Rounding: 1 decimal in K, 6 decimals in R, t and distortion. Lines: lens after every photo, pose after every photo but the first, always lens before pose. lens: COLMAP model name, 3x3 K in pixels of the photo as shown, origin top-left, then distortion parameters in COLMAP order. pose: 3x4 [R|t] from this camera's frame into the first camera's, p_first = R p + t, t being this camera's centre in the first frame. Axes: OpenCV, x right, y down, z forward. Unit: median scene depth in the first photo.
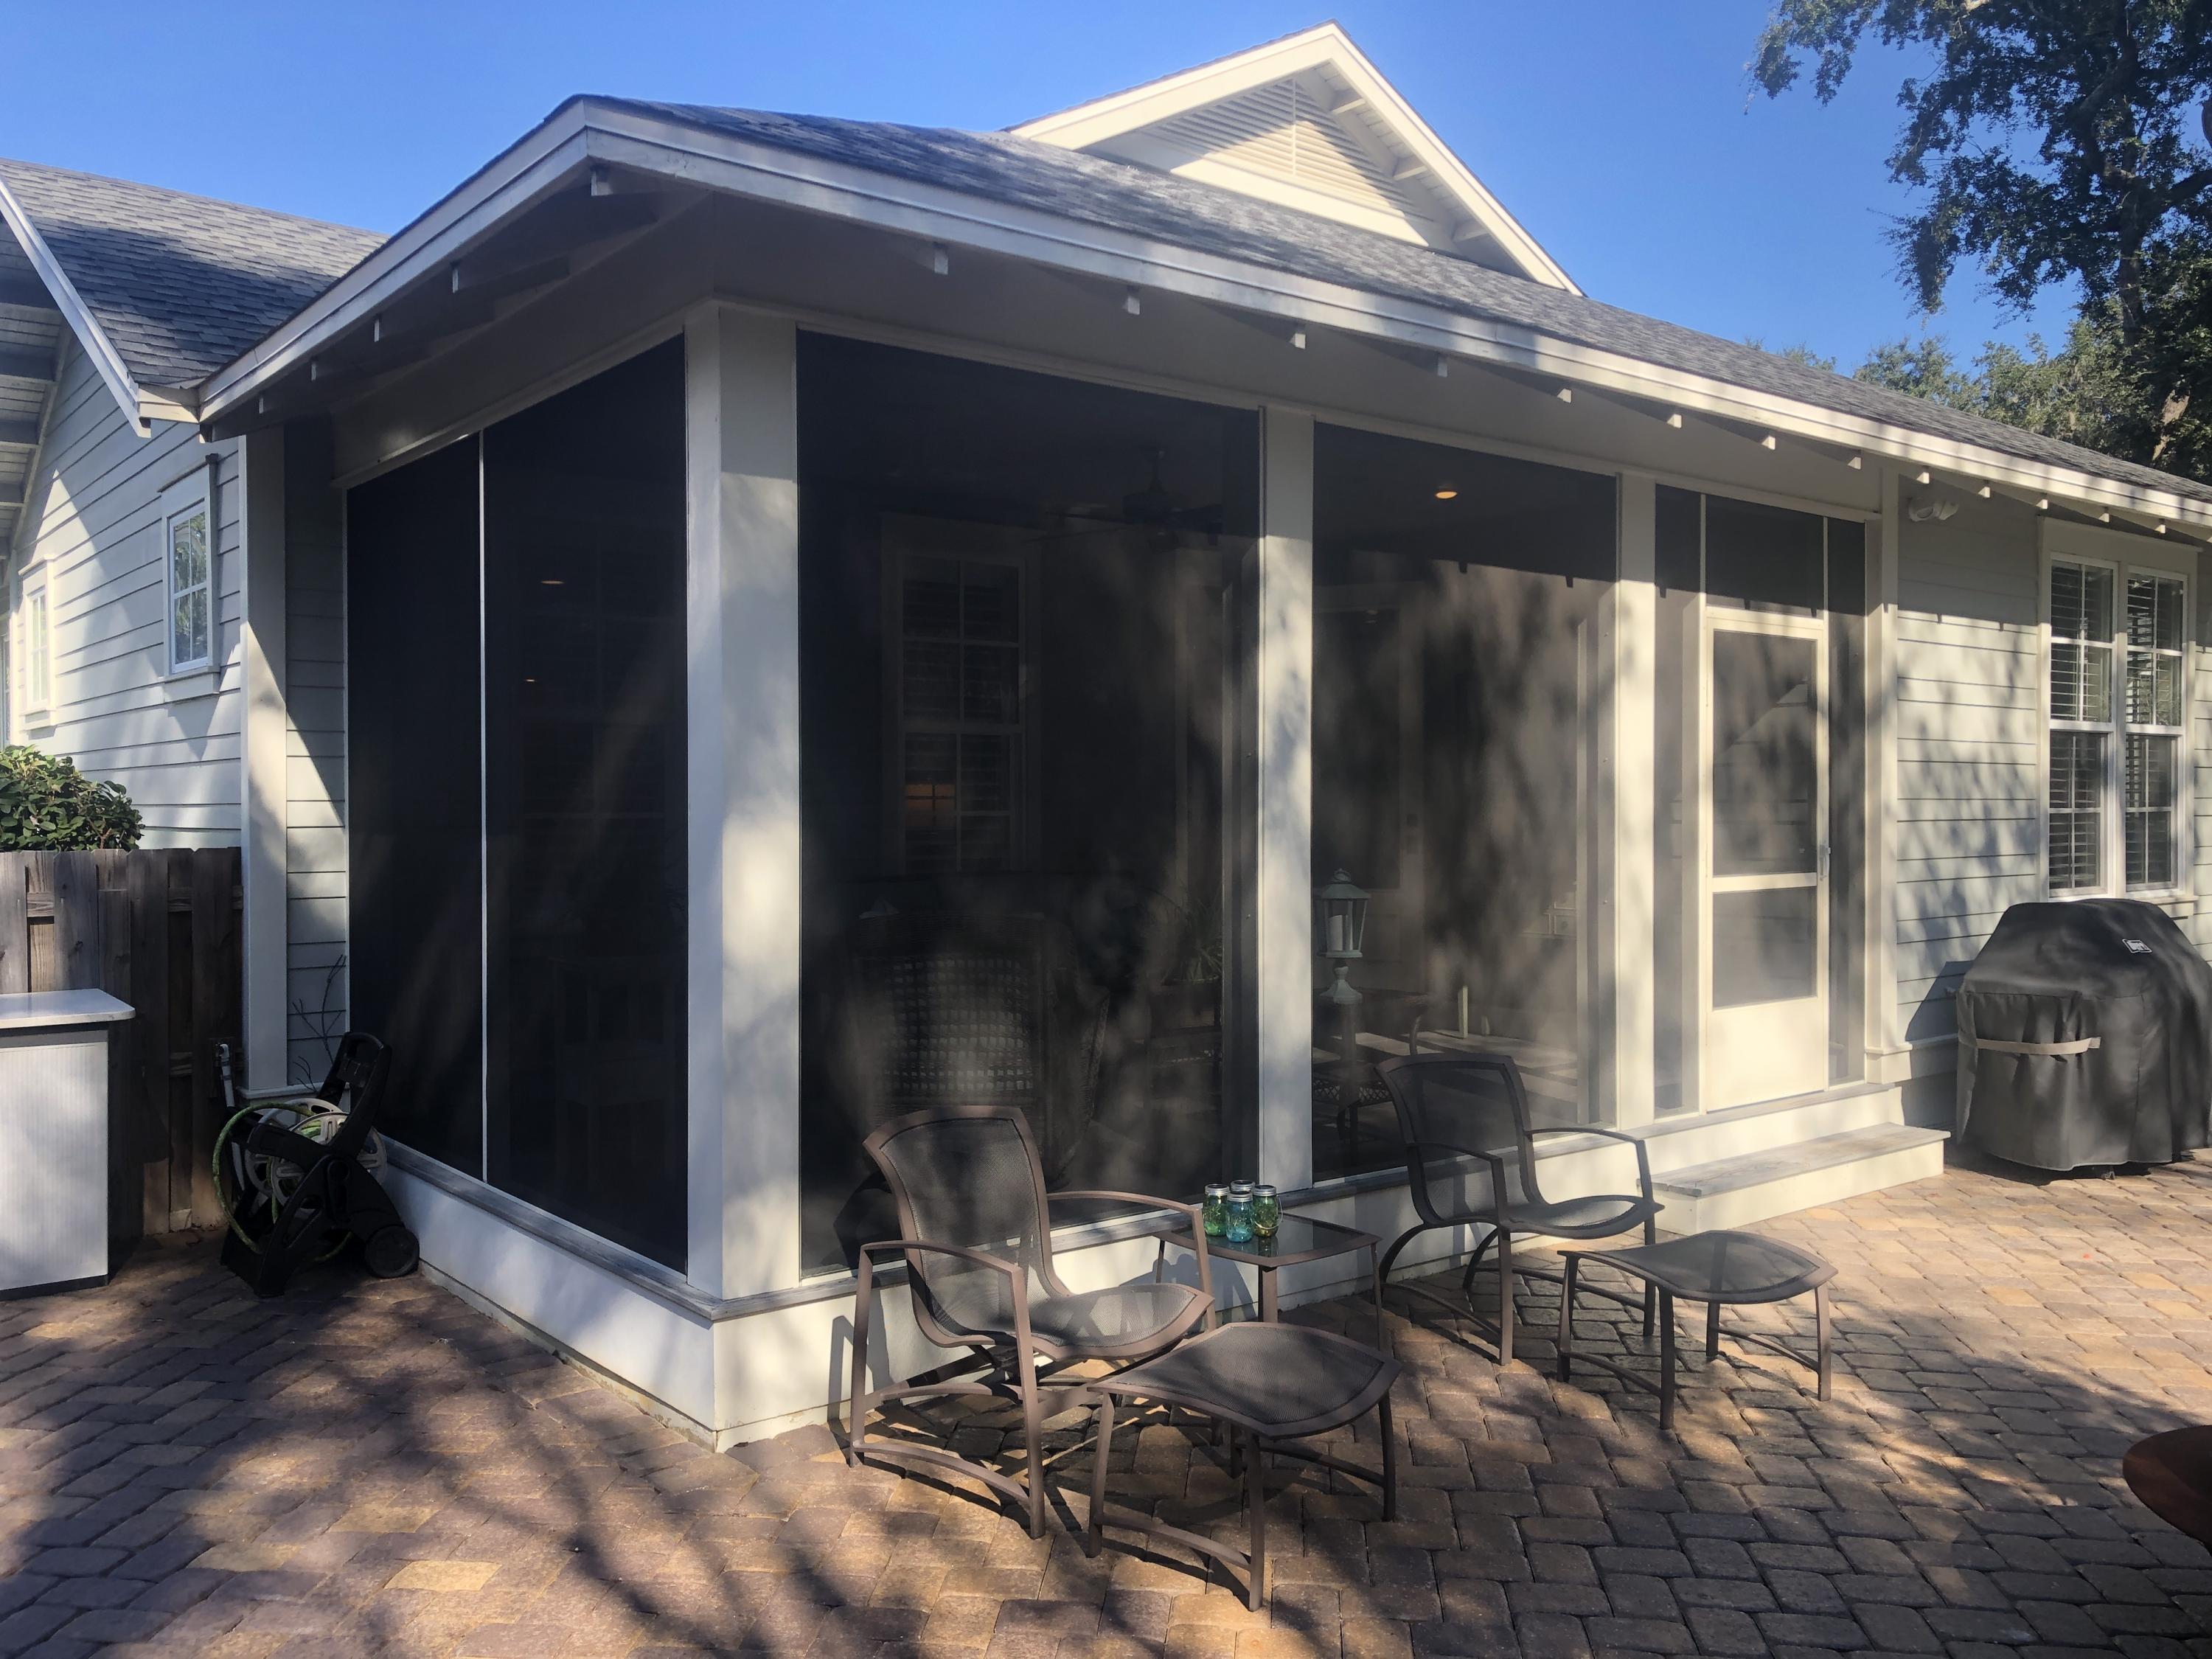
lens RADIAL K [[1799.6, 0, 1106.0], [0, 1799.6, 829.5], [0, 0, 1]] dist [0.028164, -0.004830]
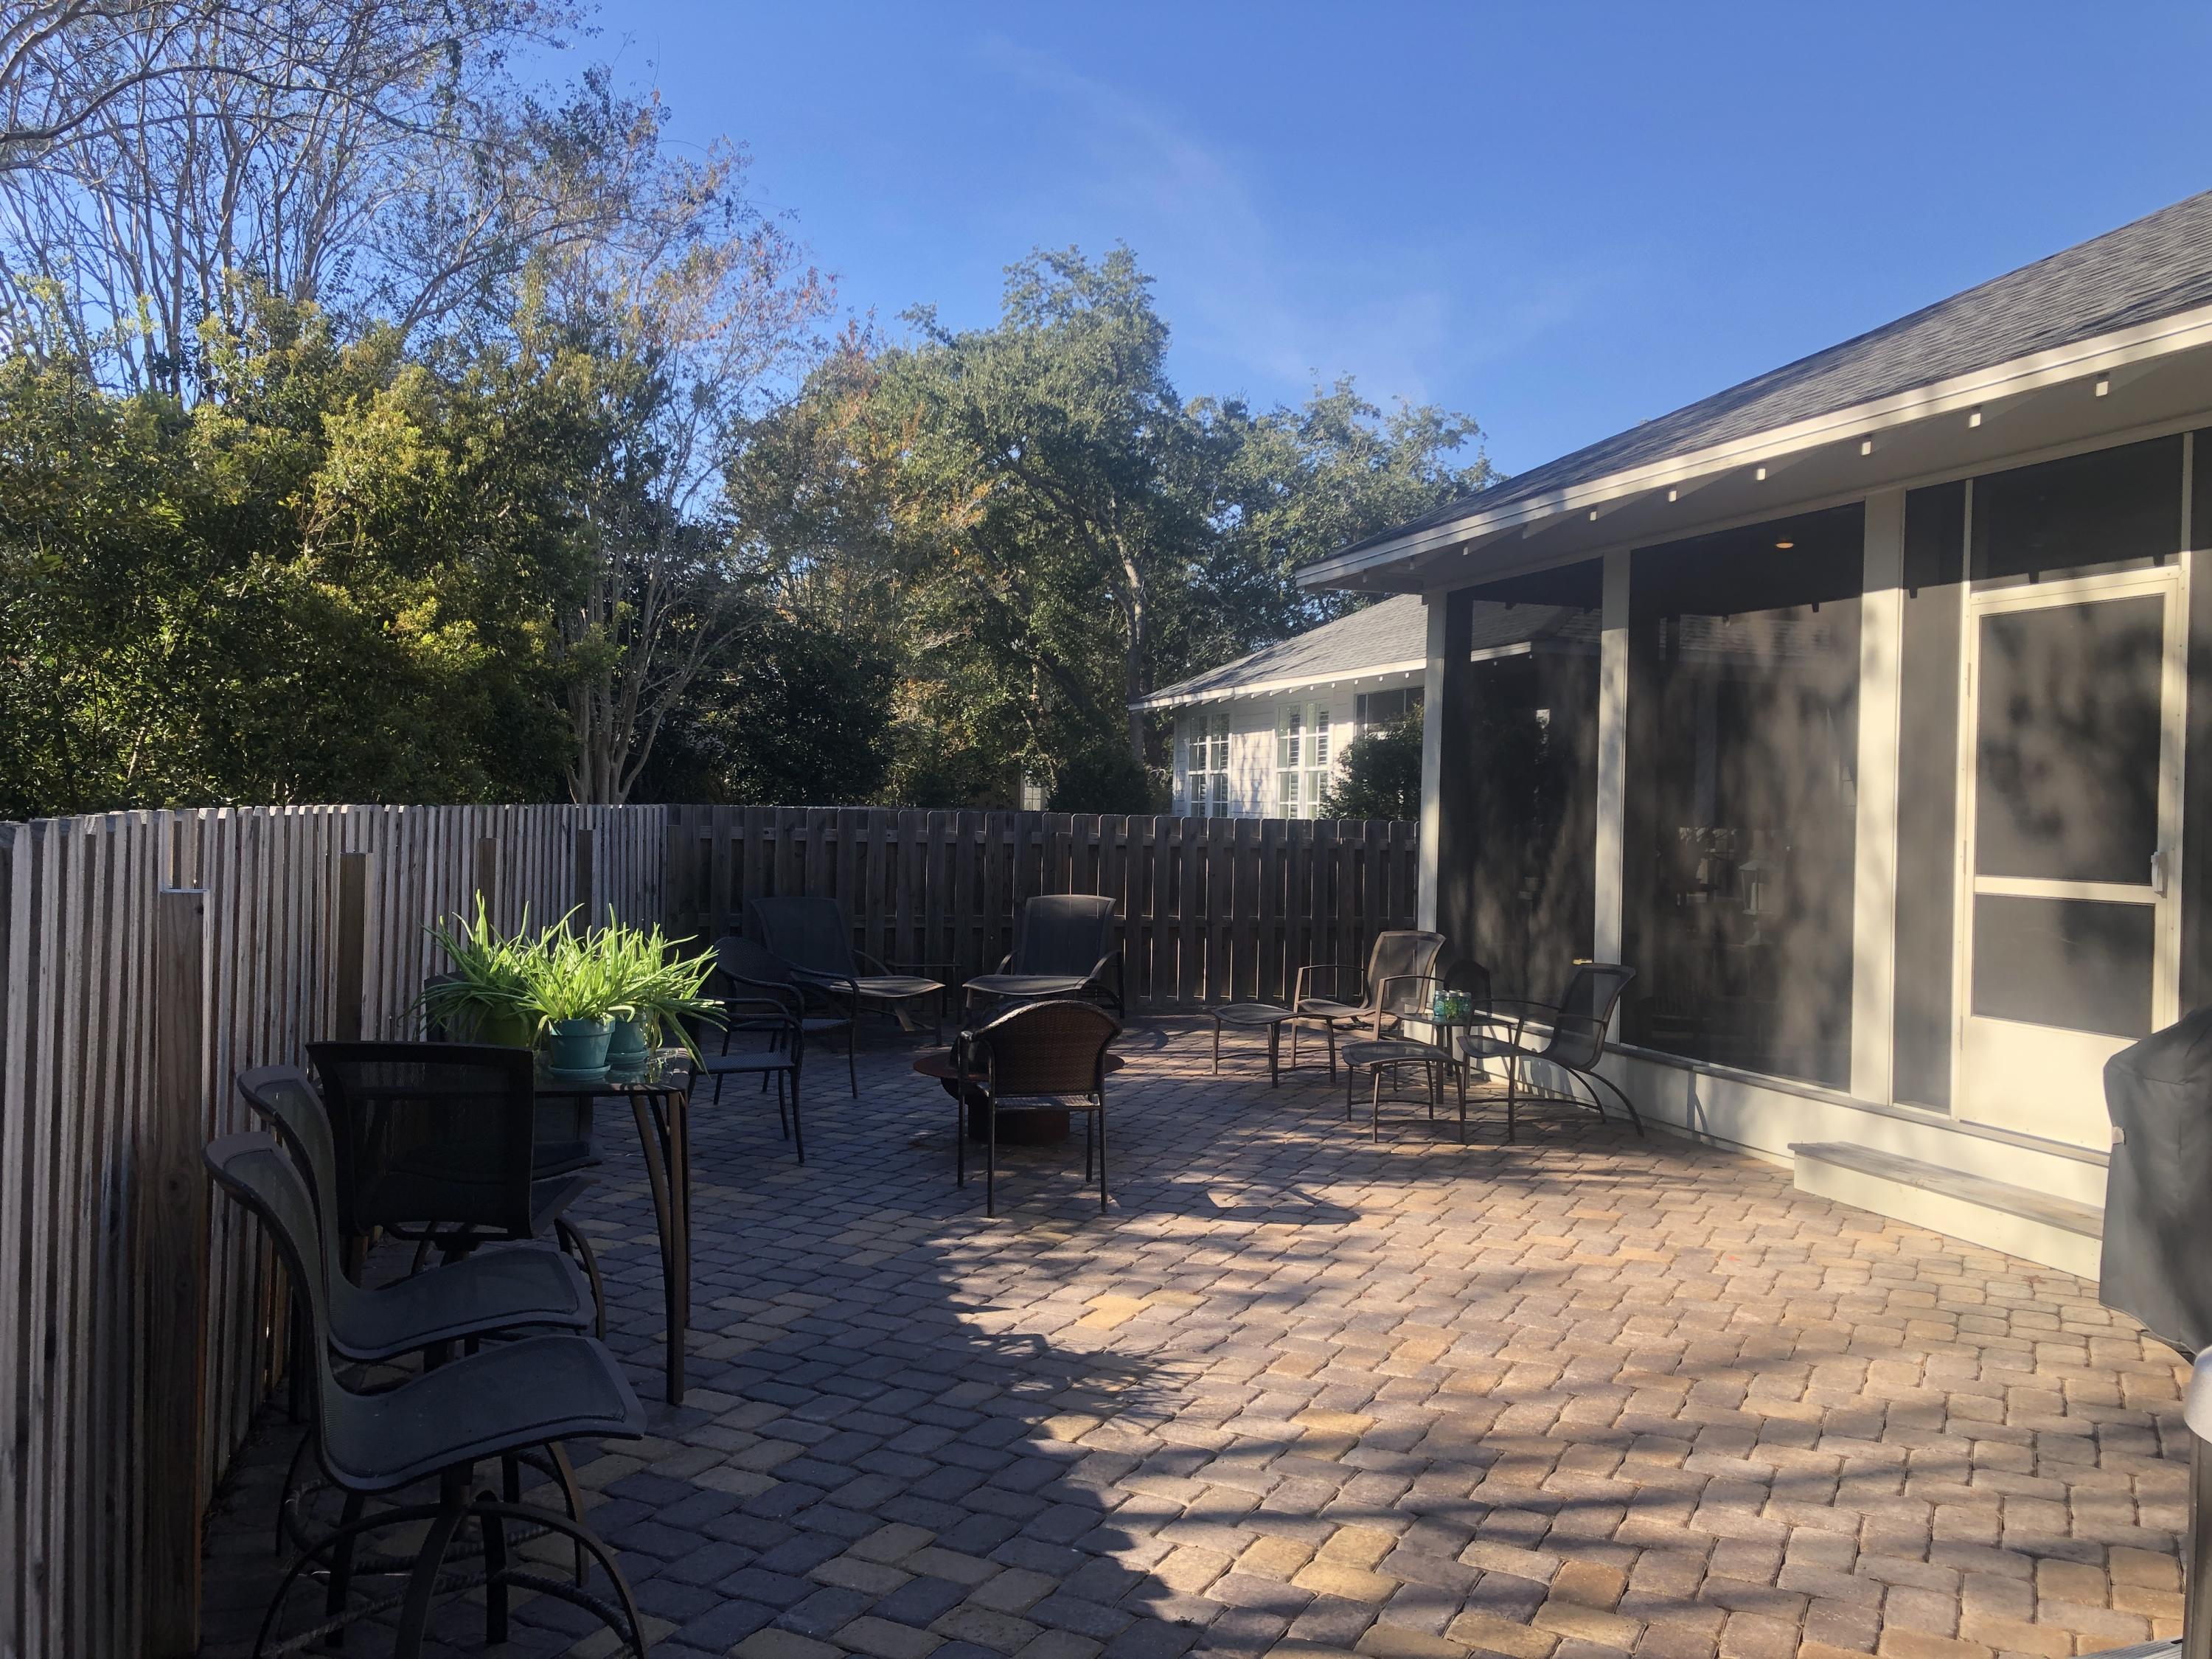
lens RADIAL K [[1799.6, 0, 1106.0], [0, 1799.6, 829.5], [0, 0, 1]] dist [0.028164, -0.004830]
pose [[-0.346384, 0.004611, -0.938081, 1.397569], [-0.037199, 0.999134, 0.018647, 0.001181], [0.937355, 0.041354, -0.345912, 0.906230]]
